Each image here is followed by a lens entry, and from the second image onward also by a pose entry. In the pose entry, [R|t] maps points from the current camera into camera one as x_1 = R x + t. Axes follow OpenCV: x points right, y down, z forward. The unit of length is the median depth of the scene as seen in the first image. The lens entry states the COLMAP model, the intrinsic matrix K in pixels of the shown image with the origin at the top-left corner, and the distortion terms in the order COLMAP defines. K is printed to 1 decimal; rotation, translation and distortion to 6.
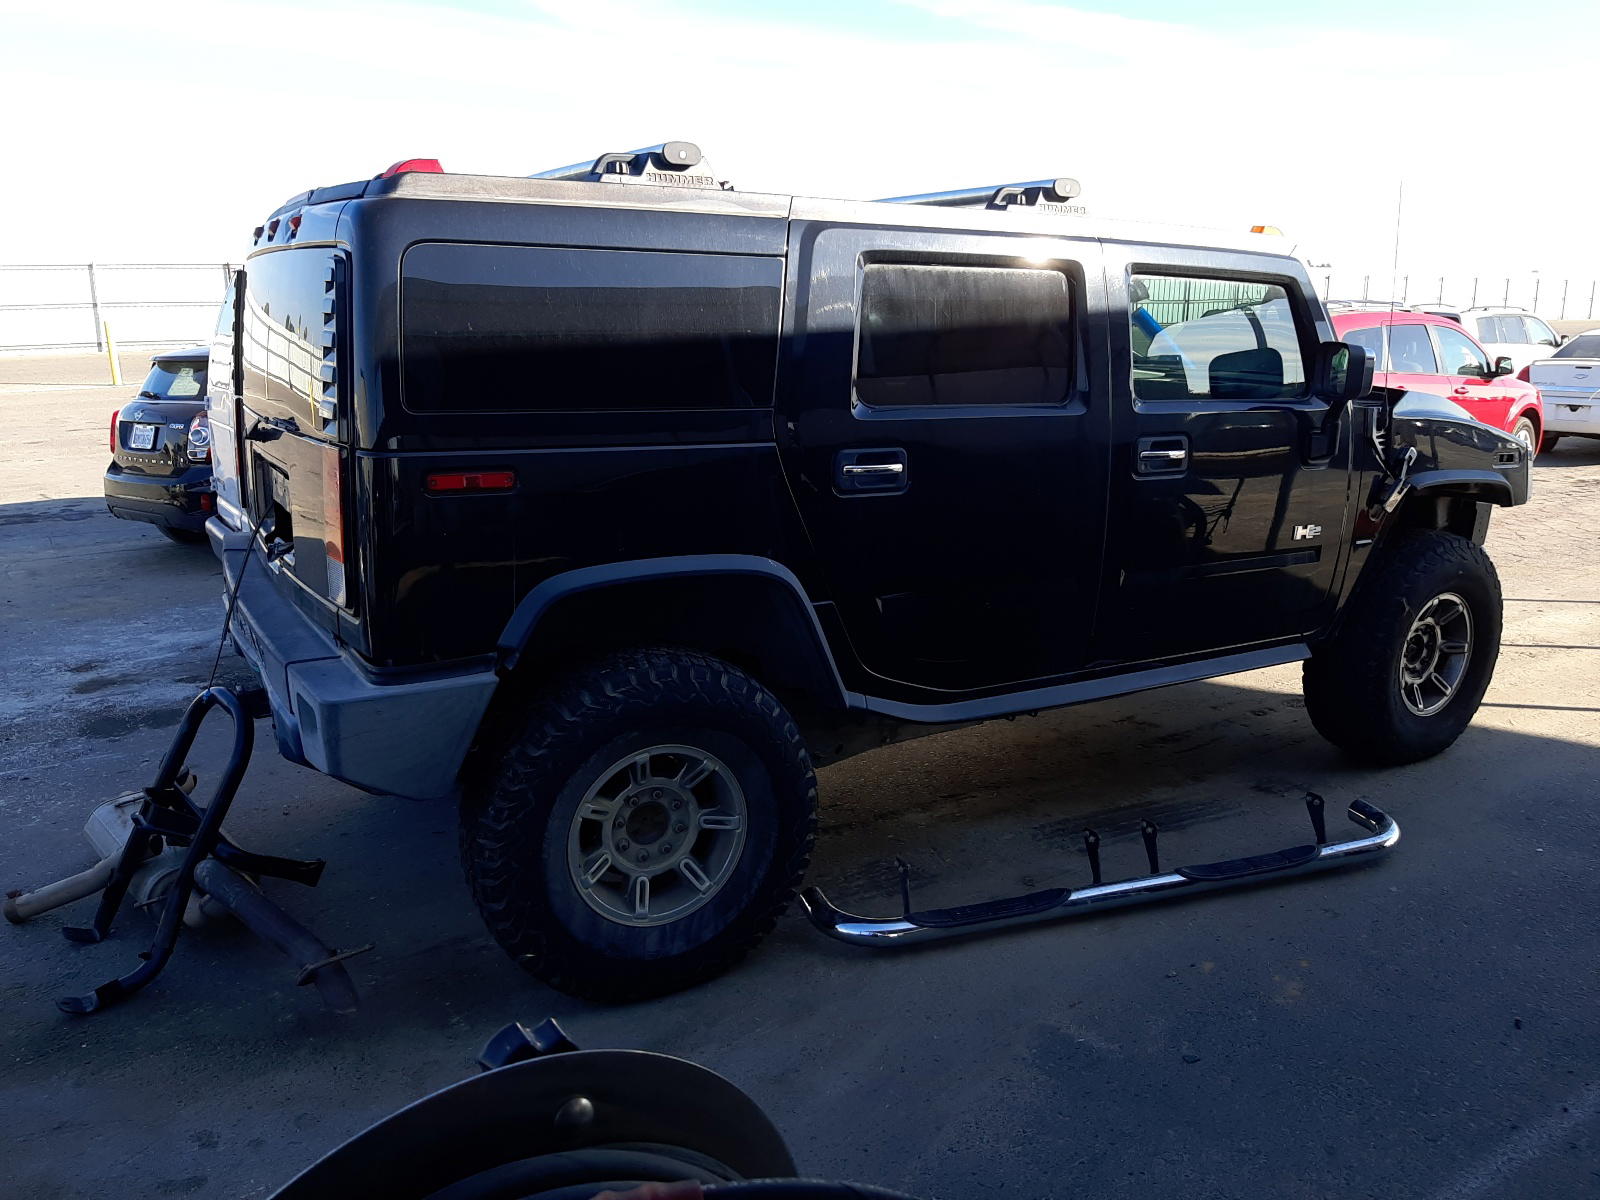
lens RADIAL K [[1356.4, 0, 813.0], [0, 1356.4, 601.2], [0, 0, 1]] dist [0.027774, -0.033261]
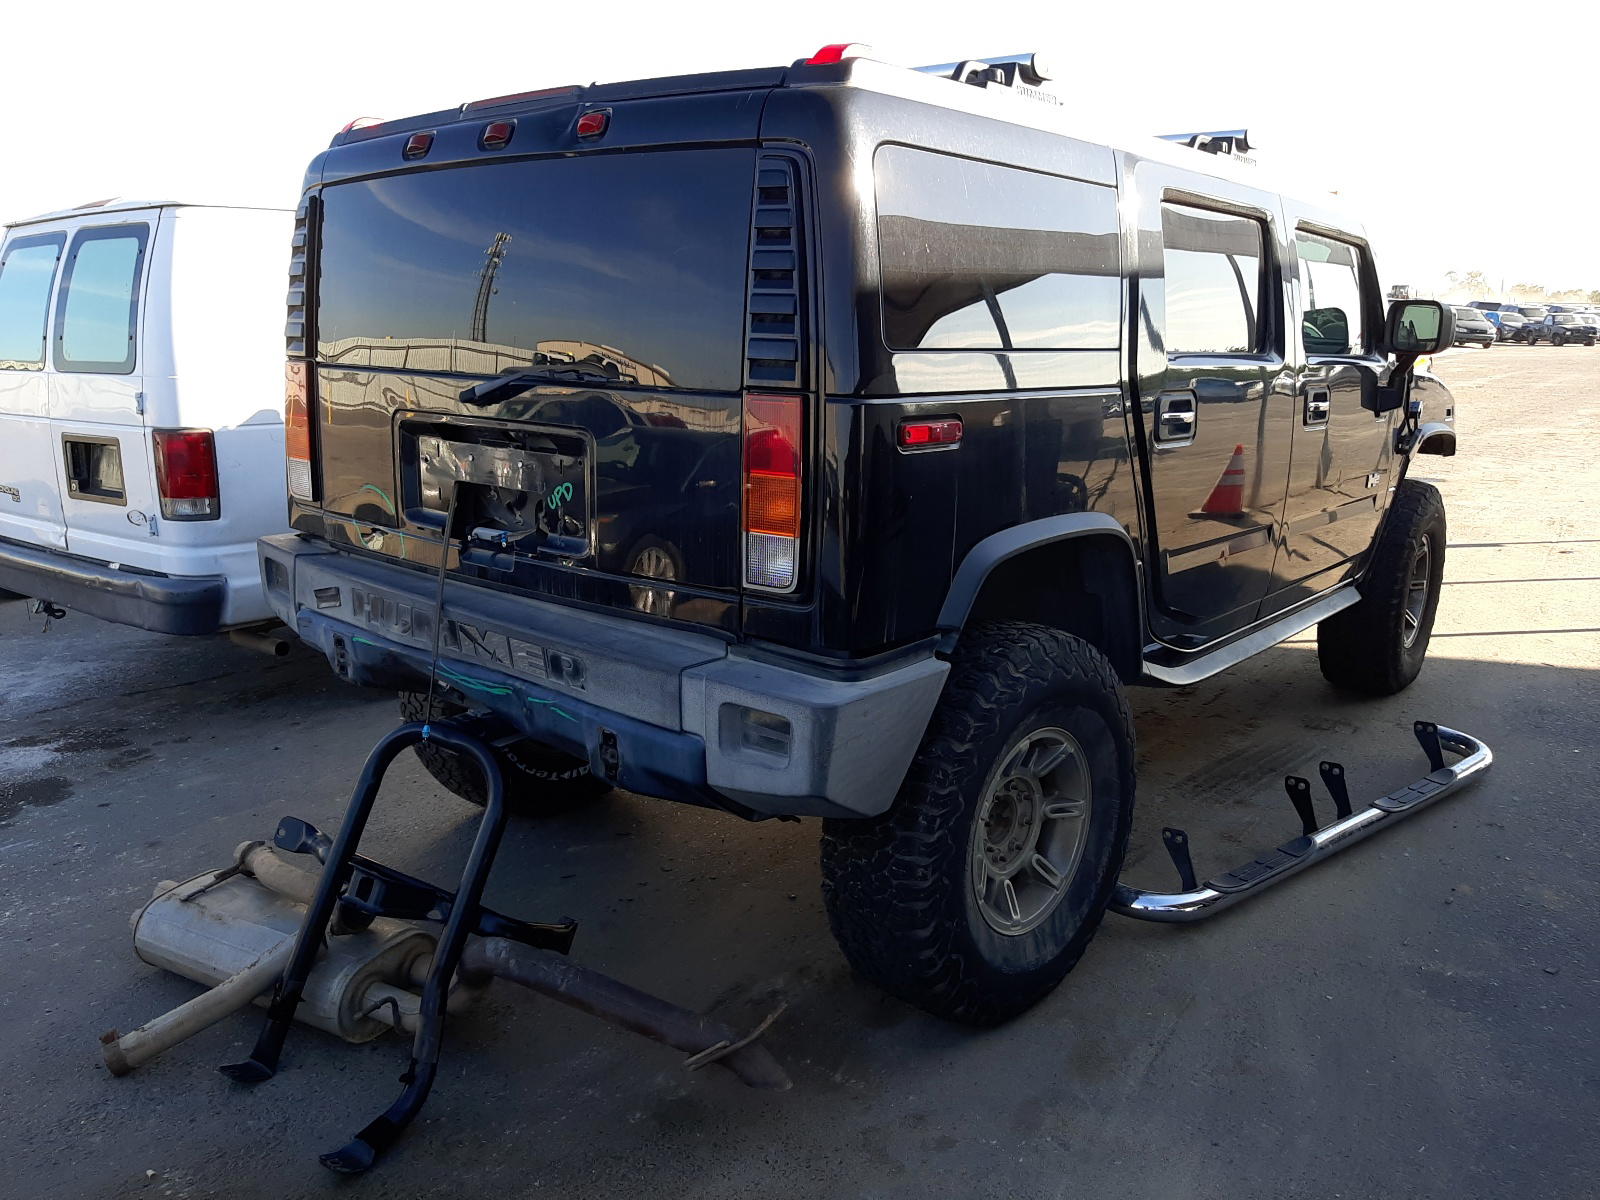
lens RADIAL K [[1356.4, 0, 800.1], [0, 1356.4, 598.4], [0, 0, 1]] dist [0.027774, -0.033261]
pose [[0.929914, -0.067520, 0.361527, -0.555272], [0.069954, 0.997530, 0.006369, 0.003613], [-0.361064, 0.019367, 0.932340, 0.211117]]
